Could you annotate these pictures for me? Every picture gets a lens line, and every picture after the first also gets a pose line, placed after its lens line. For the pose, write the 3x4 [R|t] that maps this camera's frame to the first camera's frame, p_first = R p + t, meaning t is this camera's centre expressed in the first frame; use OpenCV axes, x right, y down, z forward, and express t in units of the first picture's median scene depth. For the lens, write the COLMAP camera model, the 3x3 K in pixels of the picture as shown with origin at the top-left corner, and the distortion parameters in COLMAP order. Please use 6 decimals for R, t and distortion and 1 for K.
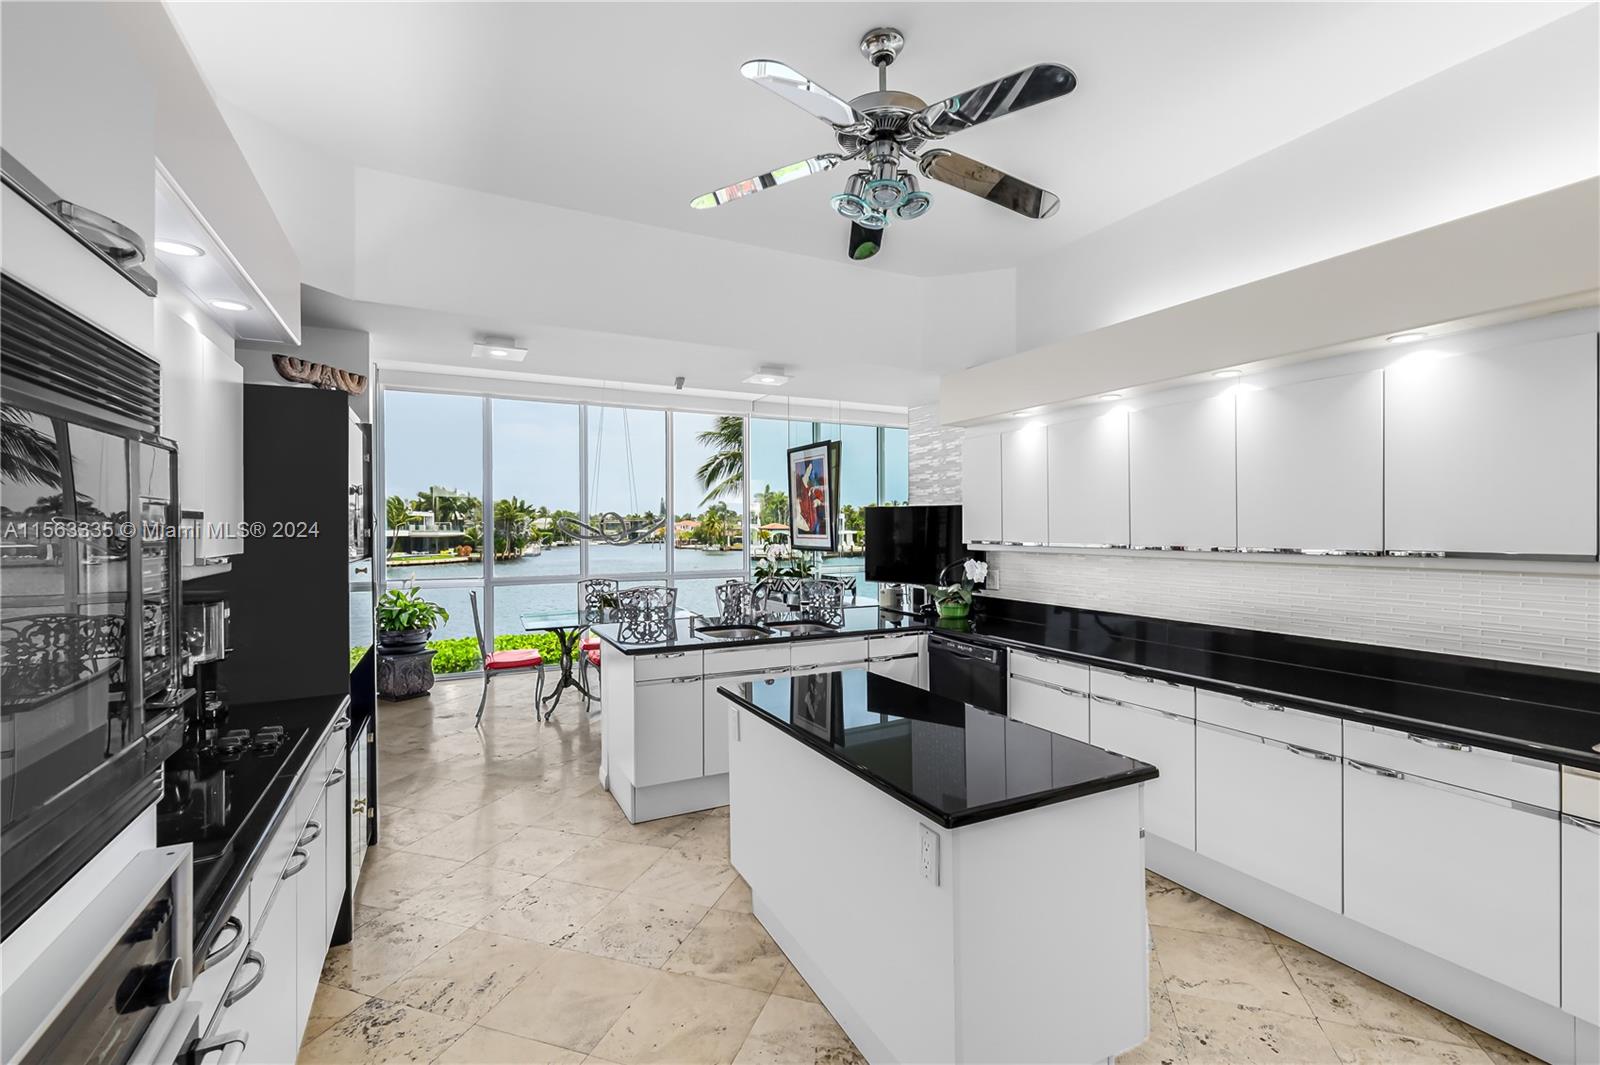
lens RADIAL K [[715.6, 0, 800.0], [0, 715.6, 532.5], [0, 0, 1]] dist [-0.000109, 0.000067]
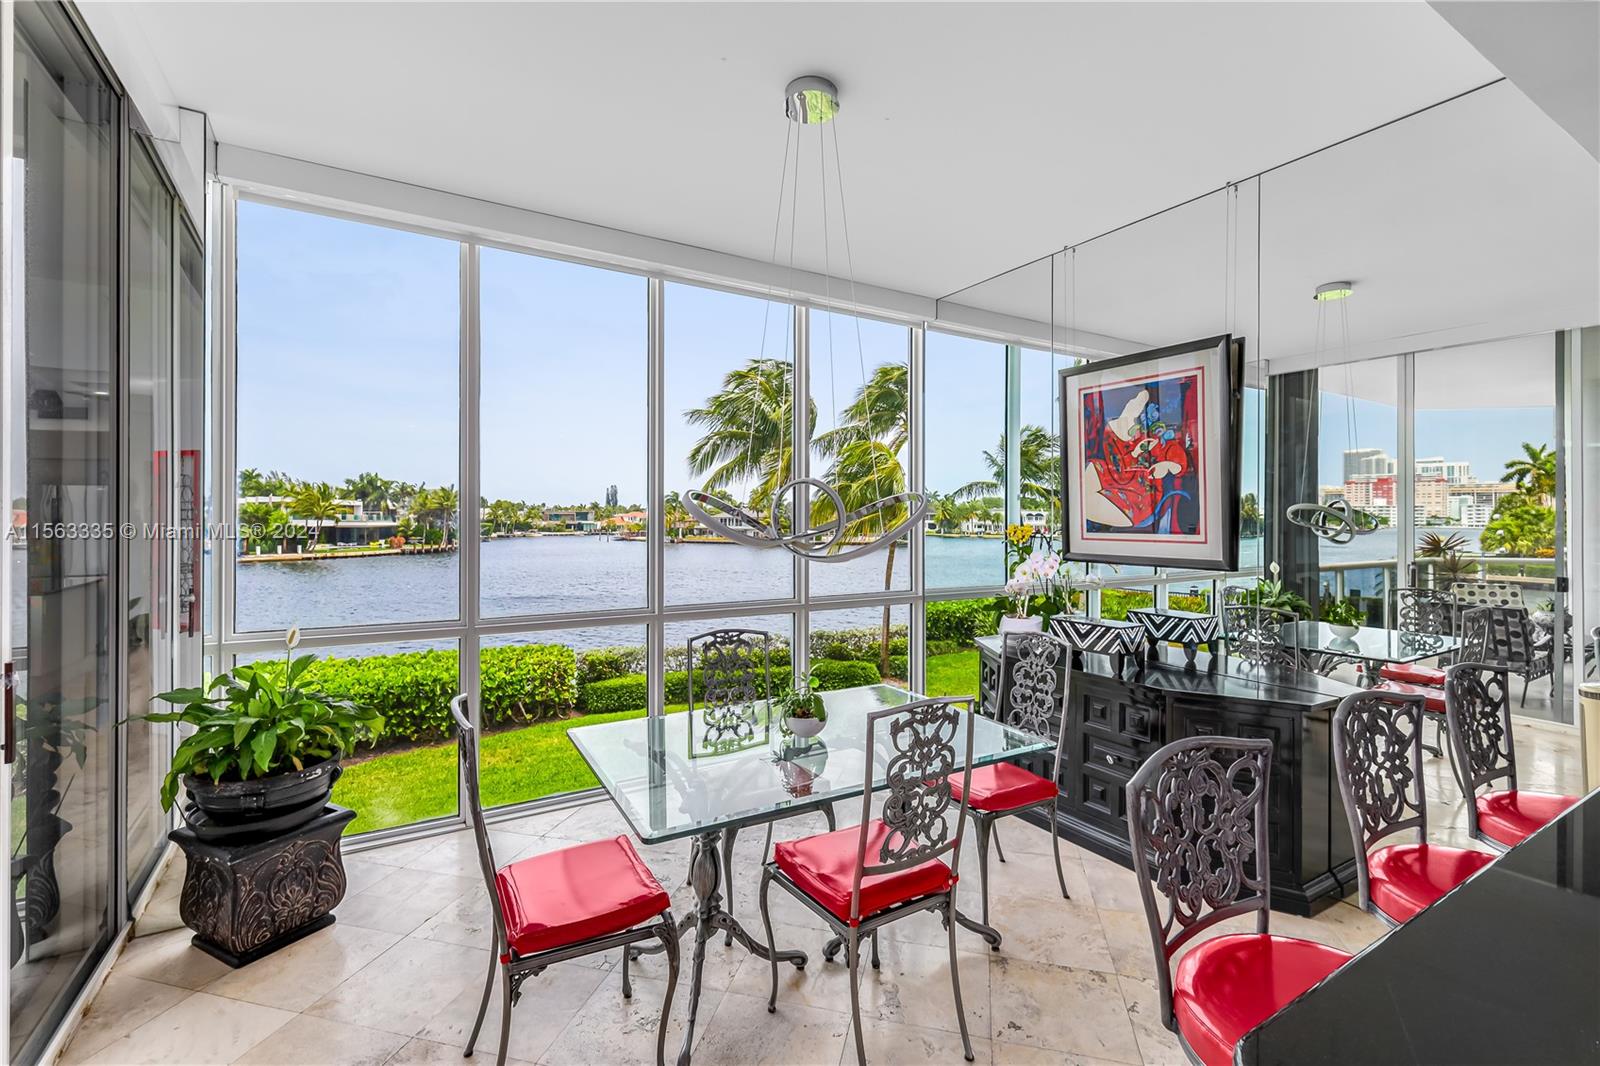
lens RADIAL K [[705.7, 0, 809.6], [0, 705.7, 517.0], [0, 0, 1]] dist [0.000059, -0.000126]
pose [[0.995820, 0.006548, 0.091100, -0.254051], [-0.005540, 0.999921, -0.011317, -0.001397], [-0.091167, 0.010765, 0.995777, 0.508854]]
